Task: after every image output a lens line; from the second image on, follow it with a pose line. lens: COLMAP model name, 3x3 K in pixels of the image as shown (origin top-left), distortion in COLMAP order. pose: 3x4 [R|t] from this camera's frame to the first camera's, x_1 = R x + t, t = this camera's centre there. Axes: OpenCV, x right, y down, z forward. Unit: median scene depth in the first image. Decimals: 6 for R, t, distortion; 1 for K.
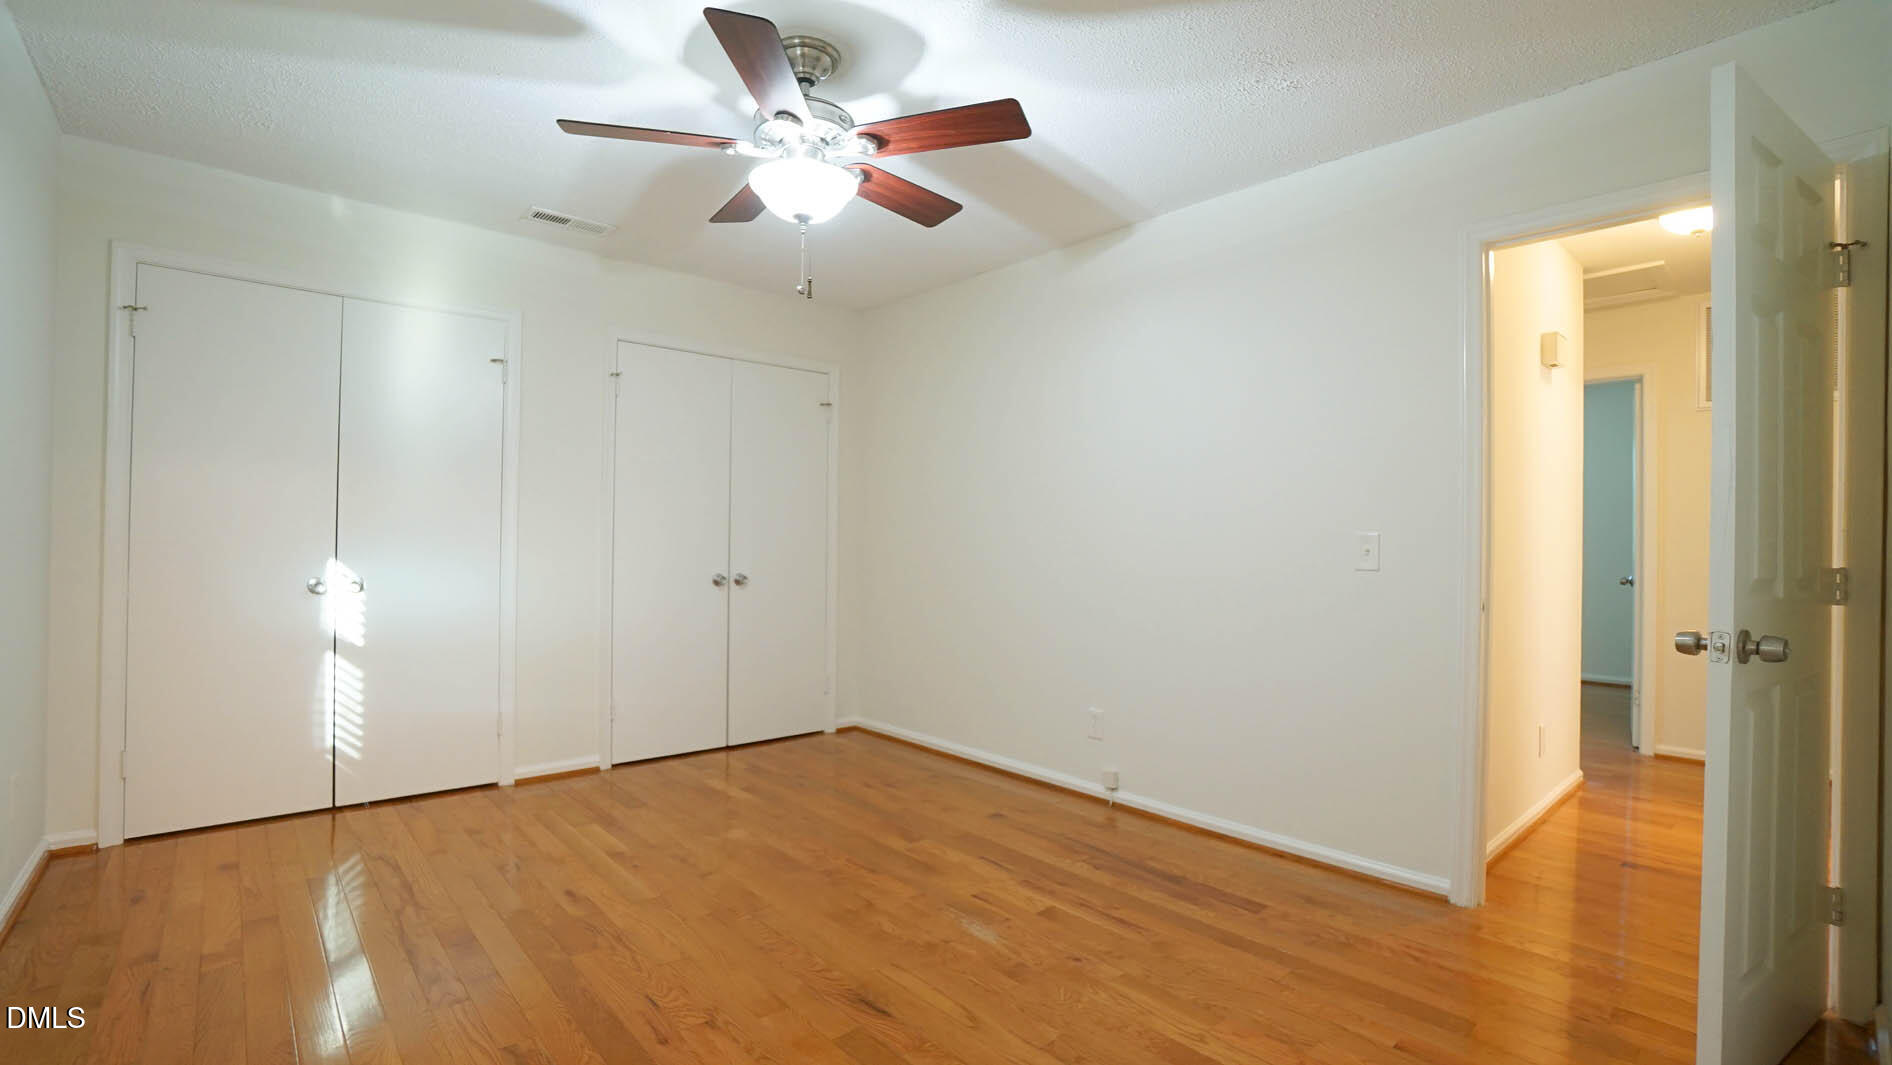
lens RADIAL K [[834.4, 0, 932.2], [0, 834.4, 535.5], [0, 0, 1]] dist [-0.051182, 0.015201]
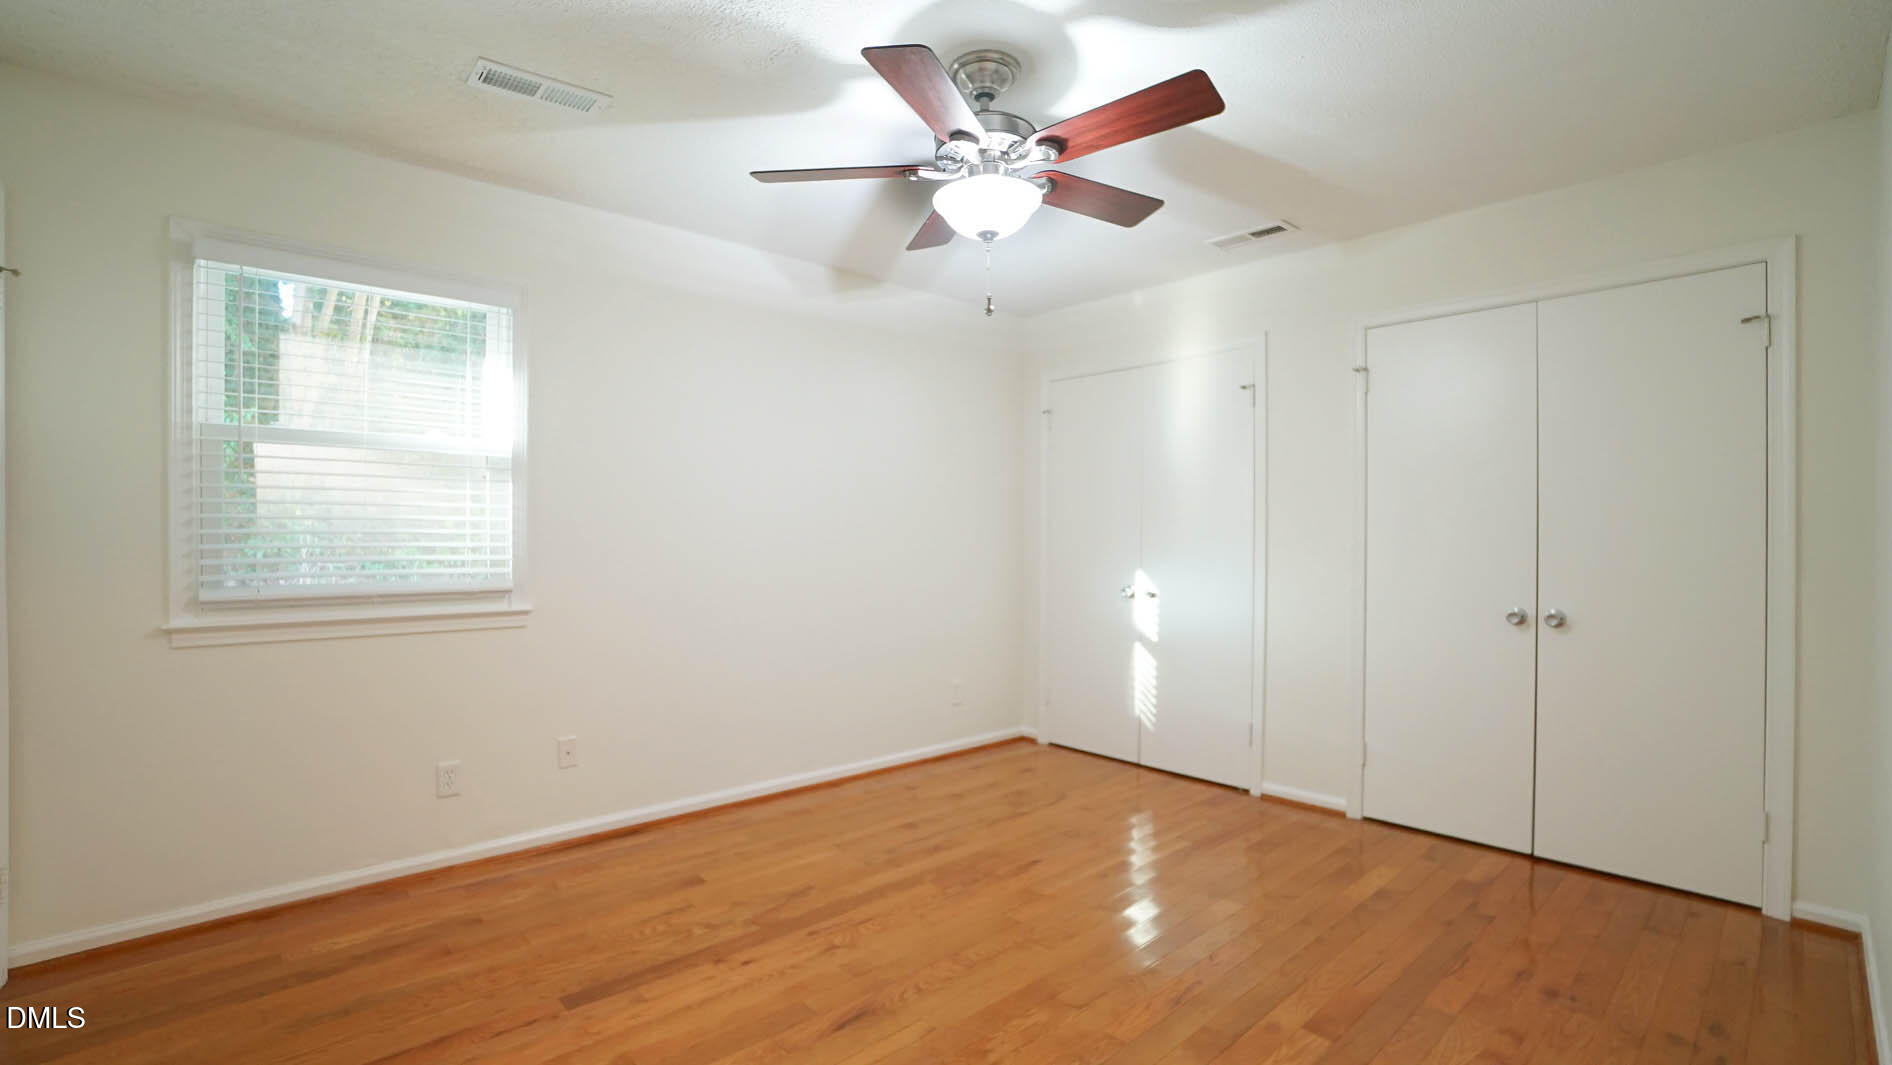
lens RADIAL K [[834.4, 0, 936.1], [0, 834.4, 532.2], [0, 0, 1]] dist [-0.051182, 0.015201]
pose [[0.031005, -0.016267, -0.999387, 0.557447], [0.000072, 0.999868, -0.016272, -0.010153], [0.999519, 0.000432, 0.031002, 0.622825]]
